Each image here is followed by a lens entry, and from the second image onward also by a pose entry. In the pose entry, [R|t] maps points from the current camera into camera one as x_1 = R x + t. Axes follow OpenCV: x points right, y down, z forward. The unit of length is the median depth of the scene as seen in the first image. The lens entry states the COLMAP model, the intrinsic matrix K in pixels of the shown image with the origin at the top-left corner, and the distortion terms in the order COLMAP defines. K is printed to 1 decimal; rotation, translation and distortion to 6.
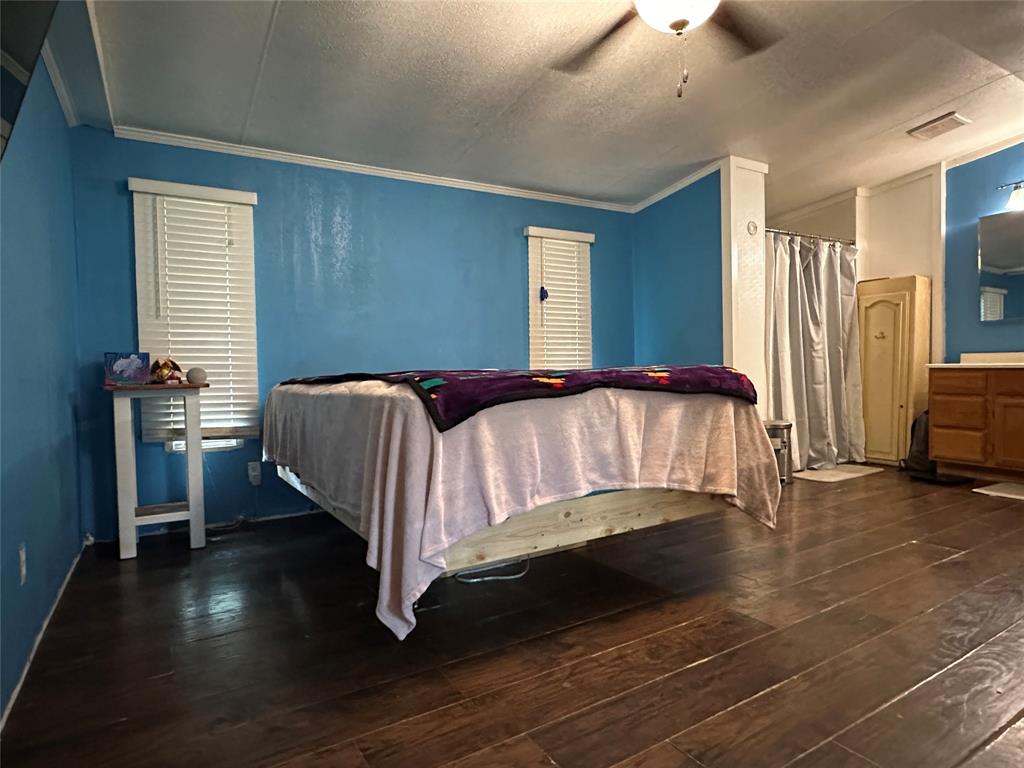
lens RADIAL K [[578.1, 0, 510.0], [0, 578.1, 385.8], [0, 0, 1]] dist [-0.006505, 0.000076]
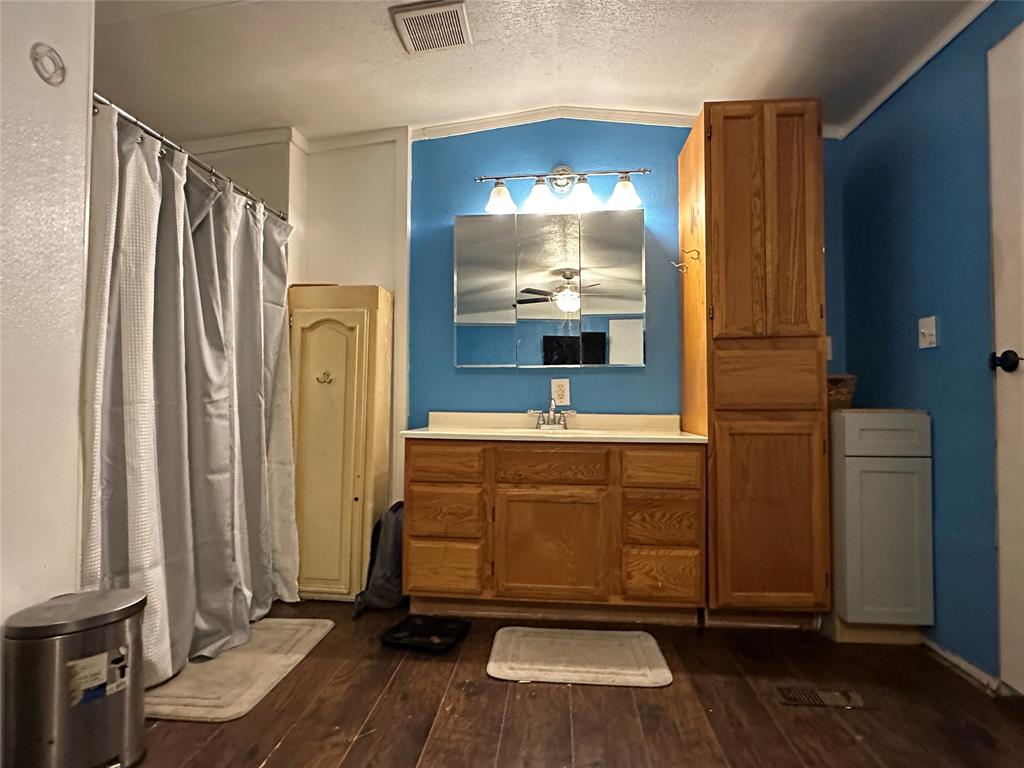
lens RADIAL K [[578.1, 0, 508.5], [0, 578.1, 385.3], [0, 0, 1]] dist [-0.006505, 0.000076]
pose [[0.581585, 0.046490, 0.812156, 0.281466], [0.006996, 0.998043, -0.062140, -0.043030], [-0.813455, 0.041822, 0.580122, 0.521749]]
